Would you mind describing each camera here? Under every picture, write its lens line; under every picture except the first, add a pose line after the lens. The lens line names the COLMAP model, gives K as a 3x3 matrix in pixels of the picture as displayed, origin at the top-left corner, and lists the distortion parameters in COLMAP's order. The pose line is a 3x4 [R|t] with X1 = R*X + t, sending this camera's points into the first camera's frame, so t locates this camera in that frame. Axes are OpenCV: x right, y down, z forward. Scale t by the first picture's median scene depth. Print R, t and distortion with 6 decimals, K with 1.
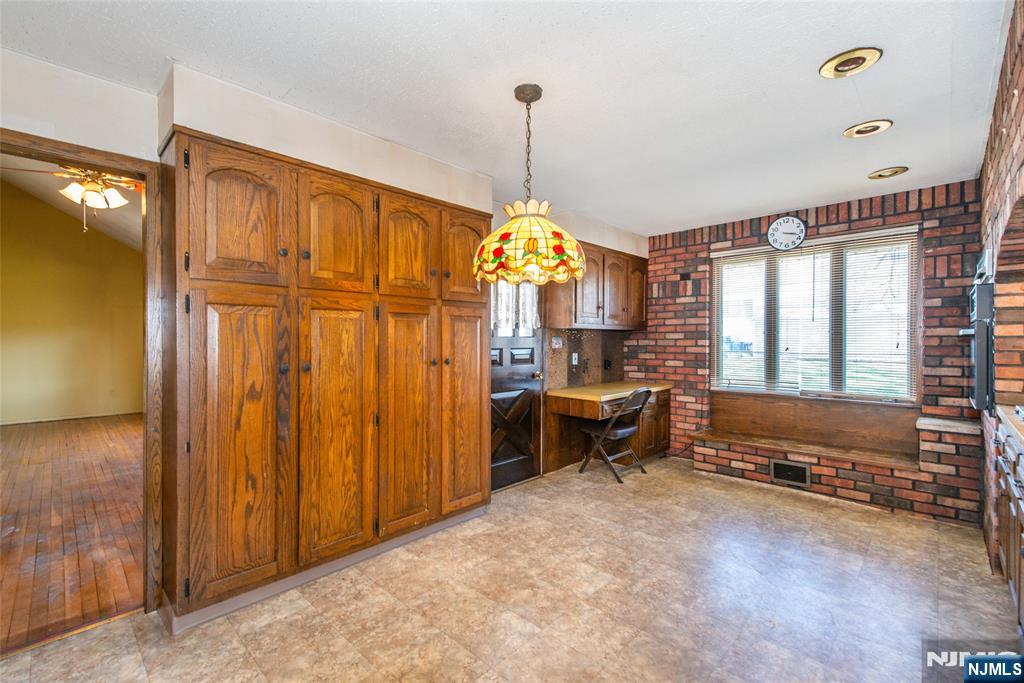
lens RADIAL K [[449.6, 0, 513.0], [0, 449.6, 343.9], [0, 0, 1]] dist [0.016568, -0.000371]
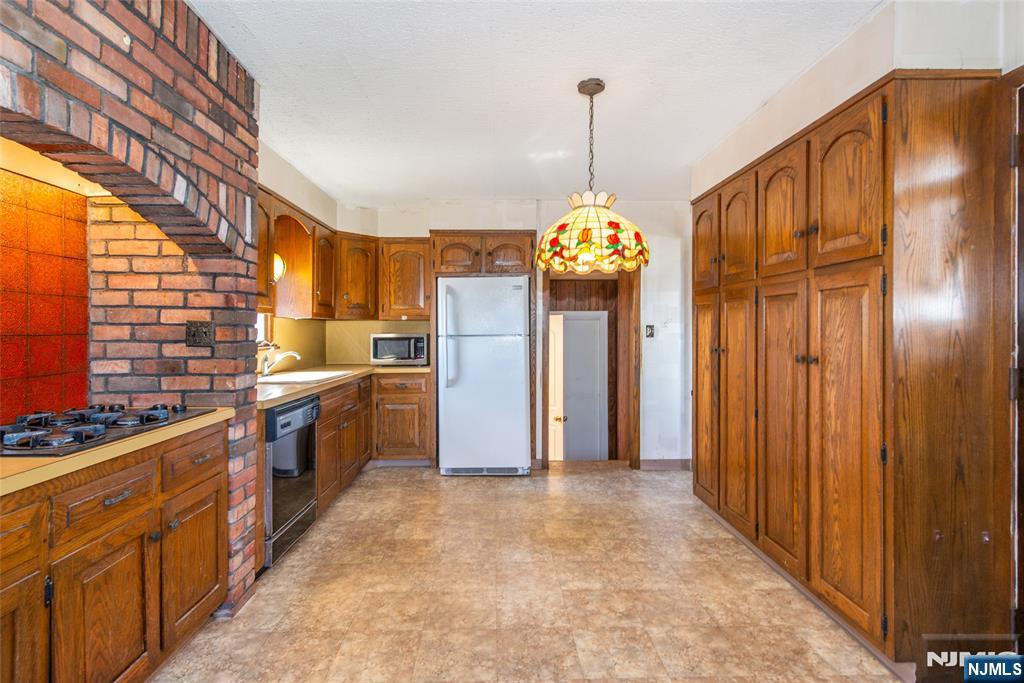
lens RADIAL K [[514.0, 0, 501.6], [0, 514.0, 330.7], [0, 0, 1]] dist [0.016837, -0.008898]
pose [[-0.713358, 0.003861, -0.700789, 0.616158], [-0.006972, 0.999896, 0.012606, -0.008841], [0.700765, 0.013879, -0.713257, 1.050445]]
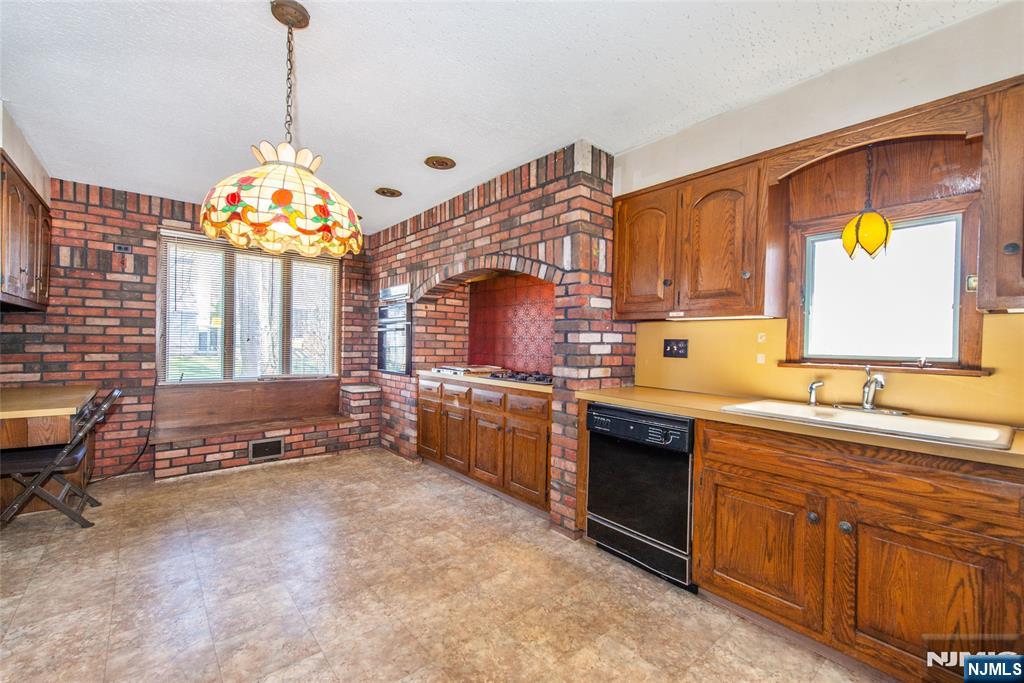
lens RADIAL K [[422.8, 0, 510.0], [0, 422.8, 346.2], [0, 0, 1]] dist [0.015035, -0.006069]
pose [[0.103469, -0.005301, 0.994619, -0.420319], [-0.009316, 0.999937, 0.006298, 0.018836], [-0.994589, -0.009918, 0.103413, 0.328227]]
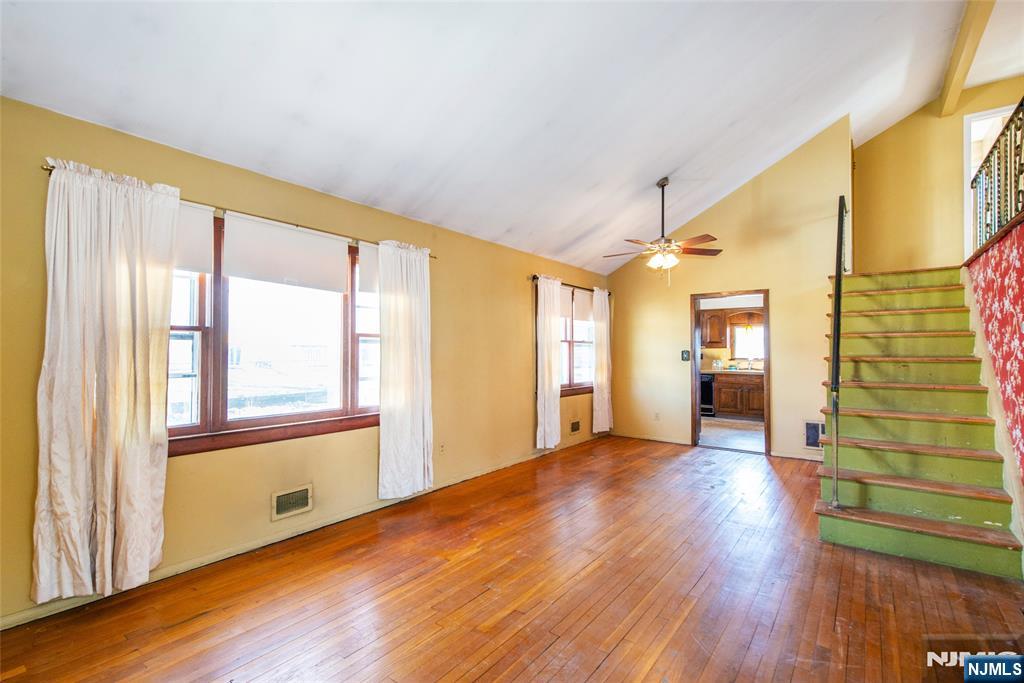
lens RADIAL K [[475.6, 0, 487.1], [0, 475.6, 344.2], [0, 0, 1]] dist [0.027537, 0.000124]
pose [[-0.110824, 0.011837, 0.993770, -2.426208], [0.007934, 0.999908, -0.011025, -0.029193], [-0.993808, 0.006663, -0.110908, 1.748919]]
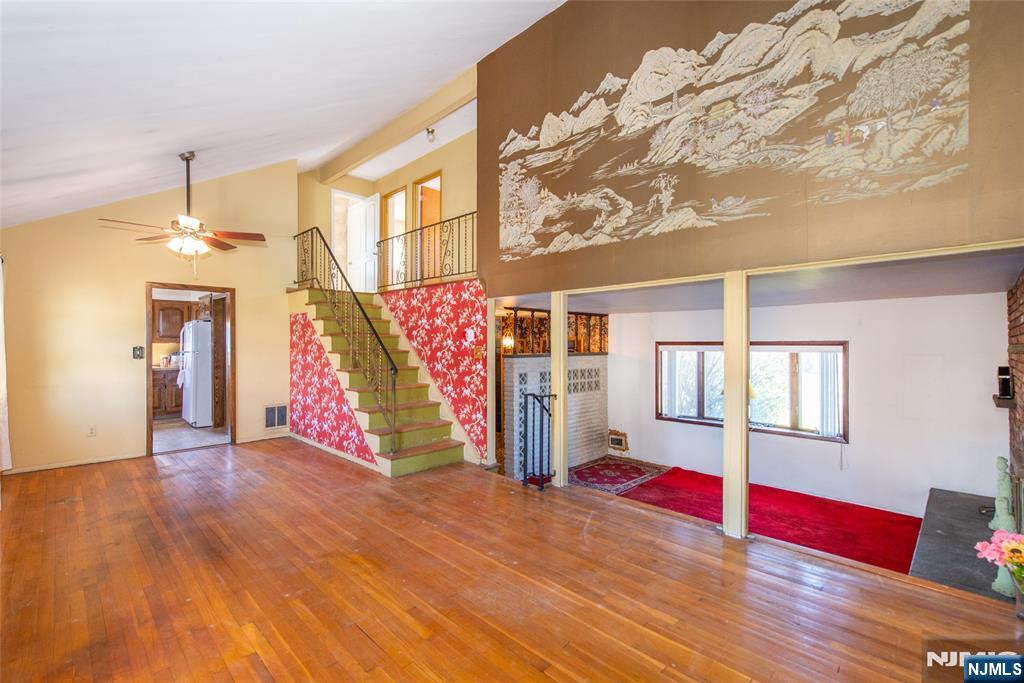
lens RADIAL K [[449.6, 0, 513.0], [0, 449.6, 343.9], [0, 0, 1]] dist [0.016568, -0.000371]
pose [[-0.999881, 0.000600, 0.015442, -1.872881], [0.000804, 0.999913, 0.013191, -0.049925], [-0.015433, 0.013202, -0.999794, 2.312605]]
